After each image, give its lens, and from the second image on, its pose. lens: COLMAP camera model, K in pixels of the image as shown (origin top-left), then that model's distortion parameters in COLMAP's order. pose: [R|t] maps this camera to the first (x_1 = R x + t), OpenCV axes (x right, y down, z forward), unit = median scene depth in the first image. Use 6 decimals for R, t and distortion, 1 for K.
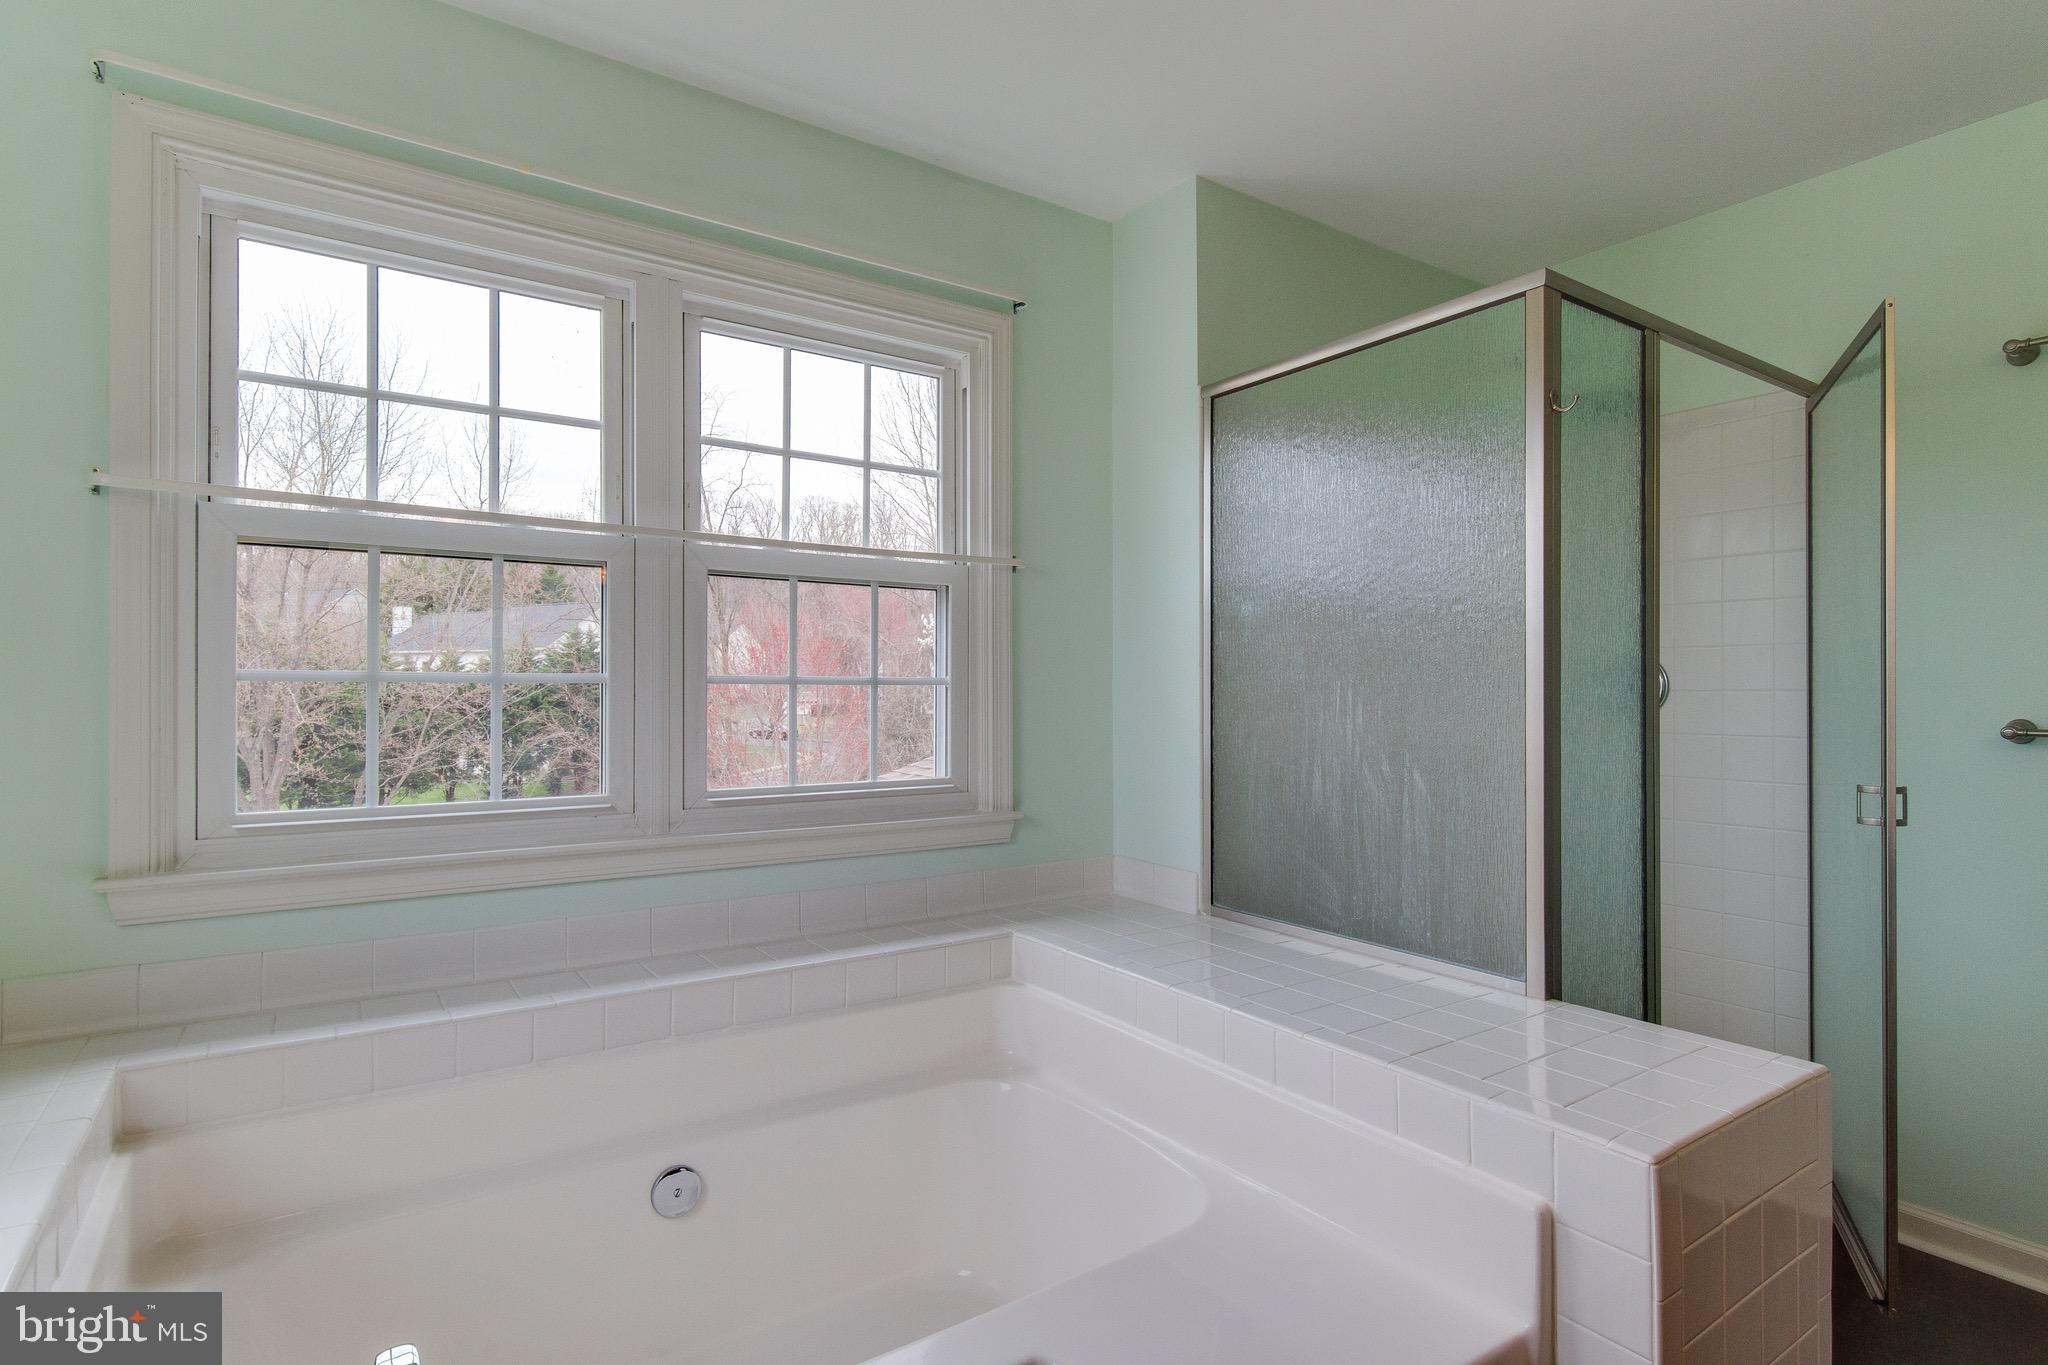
lens RADIAL K [[1038.3, 0, 1030.2], [0, 1038.3, 691.6], [0, 0, 1]] dist [0.002547, -0.000529]
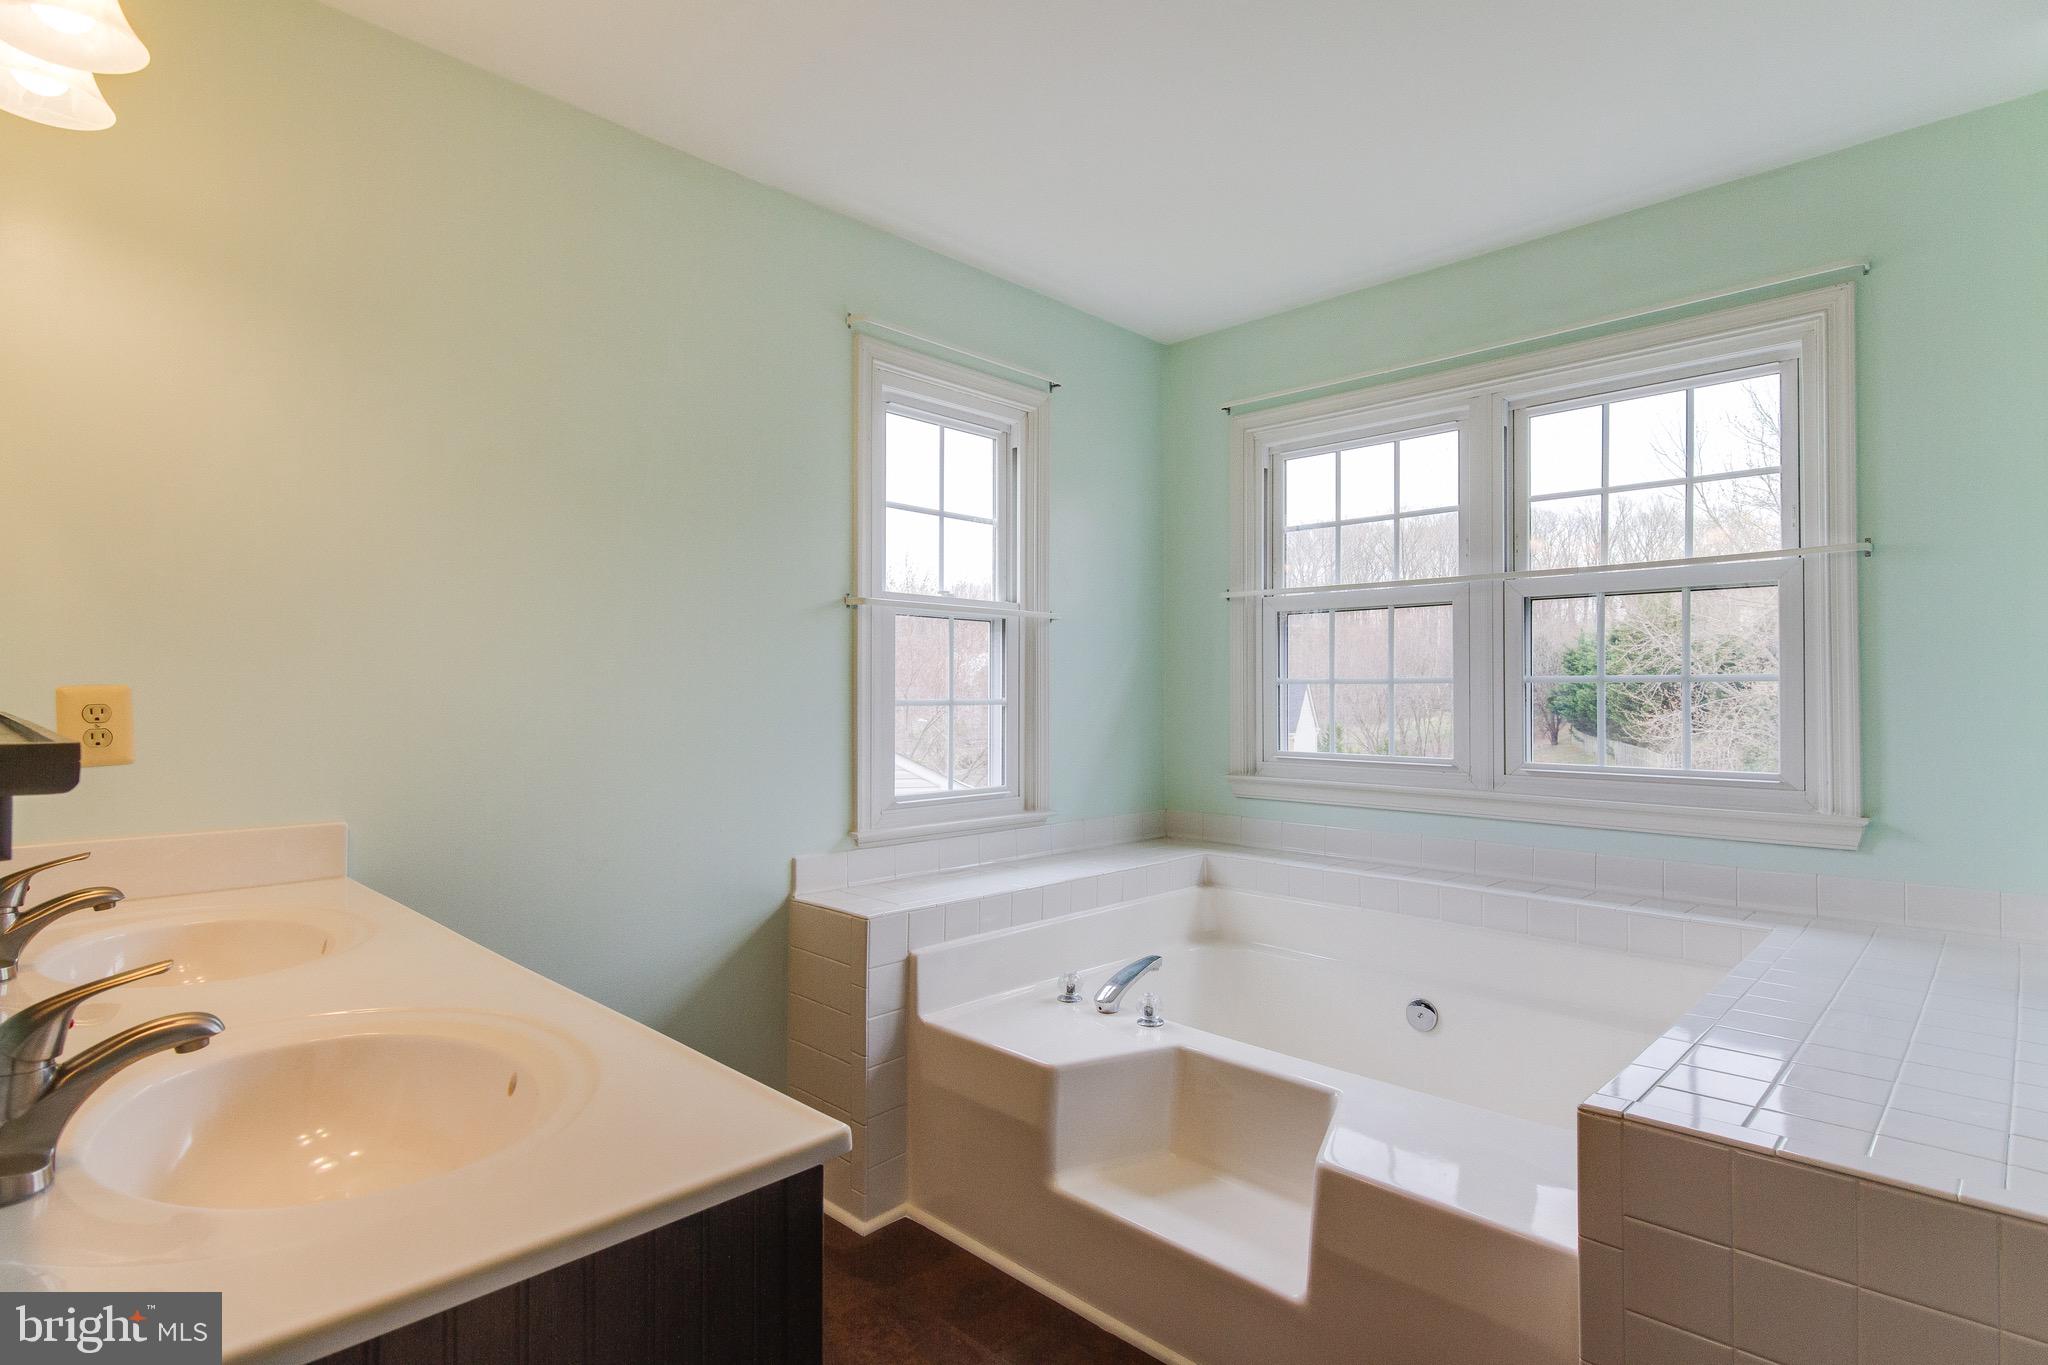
lens RADIAL K [[1027.6, 0, 1049.3], [0, 1027.6, 683.0], [0, 0, 1]] dist [0.001701, -0.000266]
pose [[0.196622, -0.008785, -0.980440, 0.811758], [0.001734, 0.999961, -0.008612, 0.003207], [0.980478, -0.000007, 0.196629, 0.130610]]
